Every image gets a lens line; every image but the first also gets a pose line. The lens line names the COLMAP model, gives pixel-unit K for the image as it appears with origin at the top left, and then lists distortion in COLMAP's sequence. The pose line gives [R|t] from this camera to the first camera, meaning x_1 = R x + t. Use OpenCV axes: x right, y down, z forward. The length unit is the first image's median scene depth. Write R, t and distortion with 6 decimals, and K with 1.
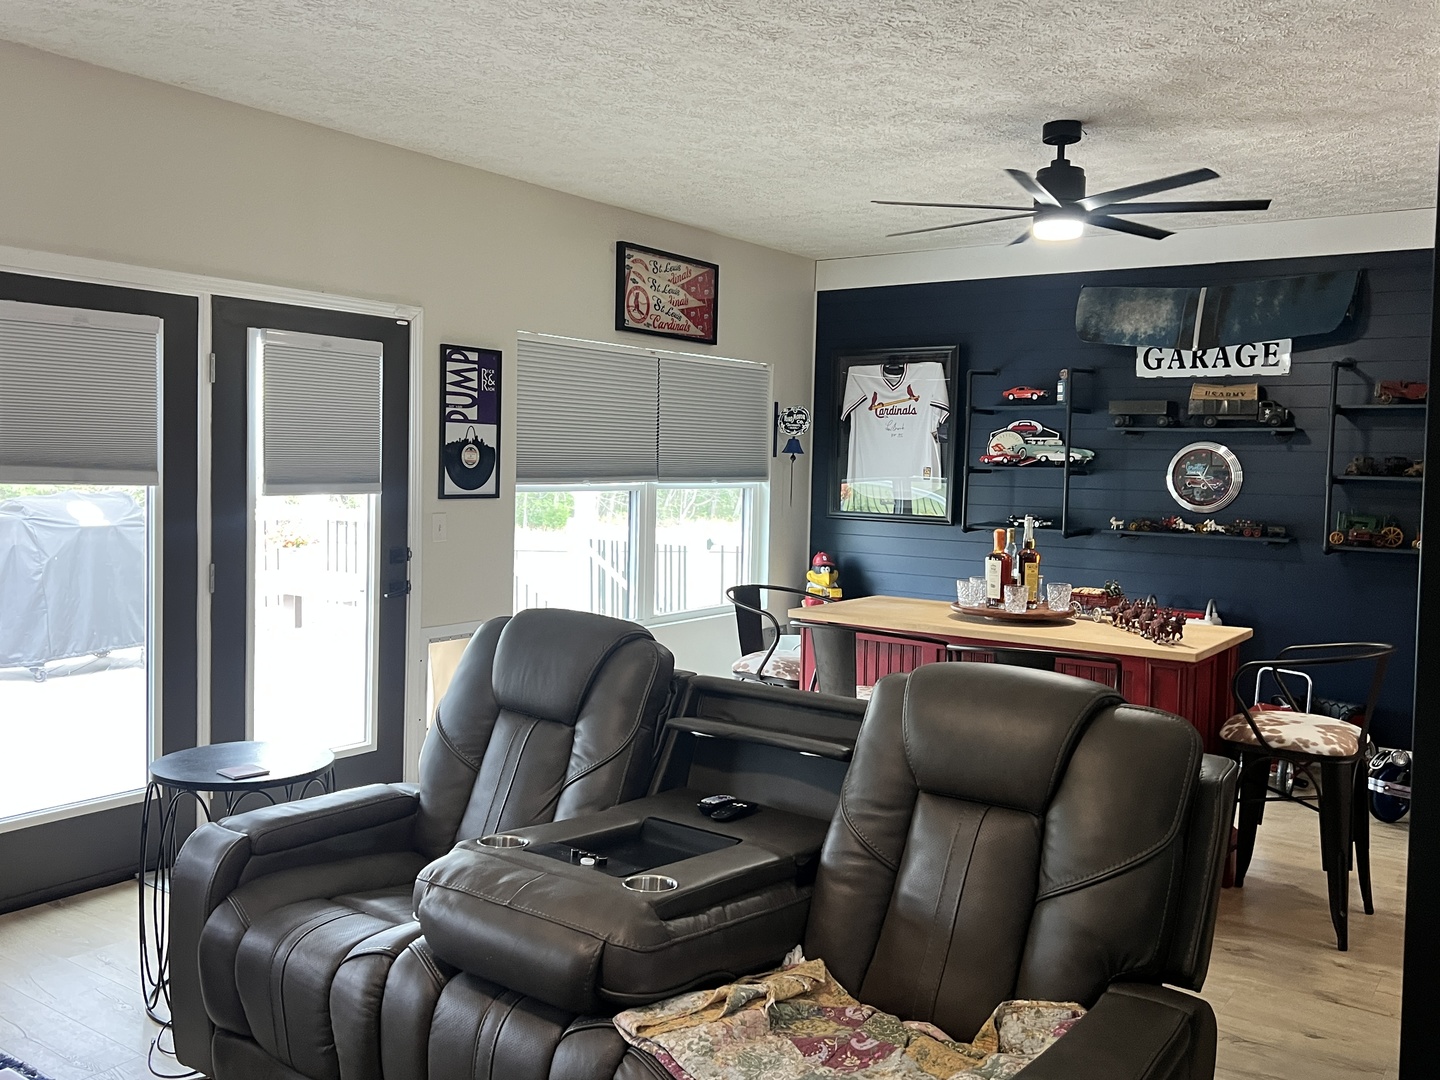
lens RADIAL K [[1253.1, 0, 719.1], [0, 1253.1, 544.8], [0, 0, 1]] dist [0.103959, -0.213592]
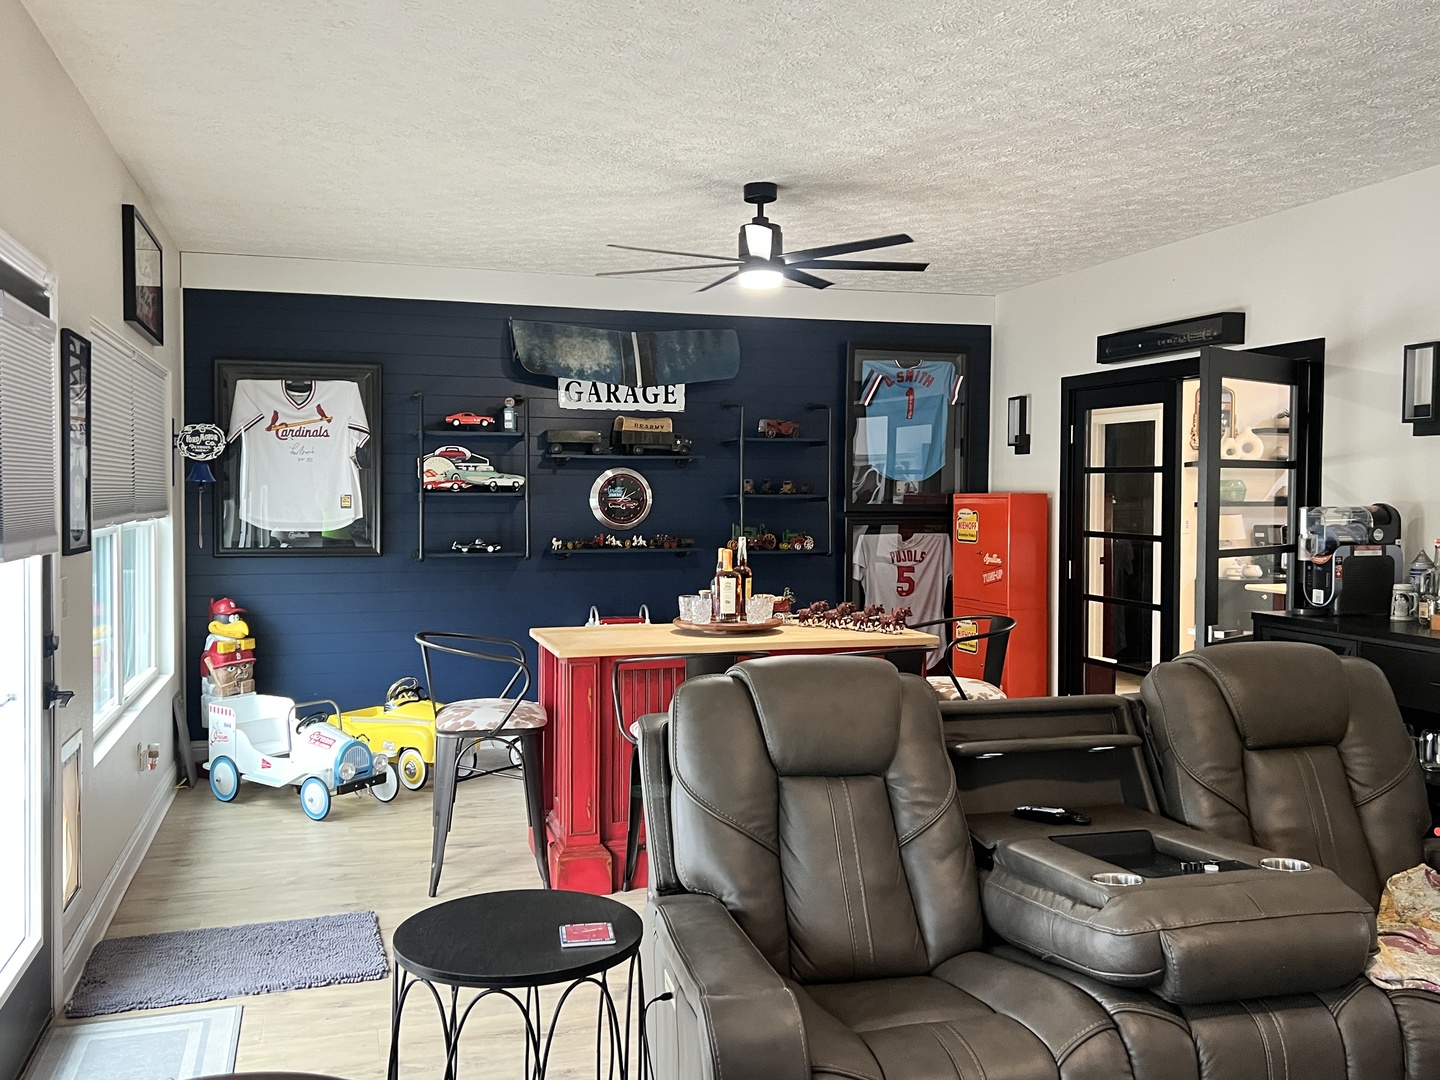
lens RADIAL K [[1238.9, 0, 718.0], [0, 1238.9, 538.7], [0, 0, 1]] dist [0.119648, -0.197912]
pose [[0.607364, -0.049019, 0.792910, -0.443179], [0.067145, 0.997691, 0.010246, -0.023123], [-0.791581, 0.047017, 0.609253, 0.255596]]
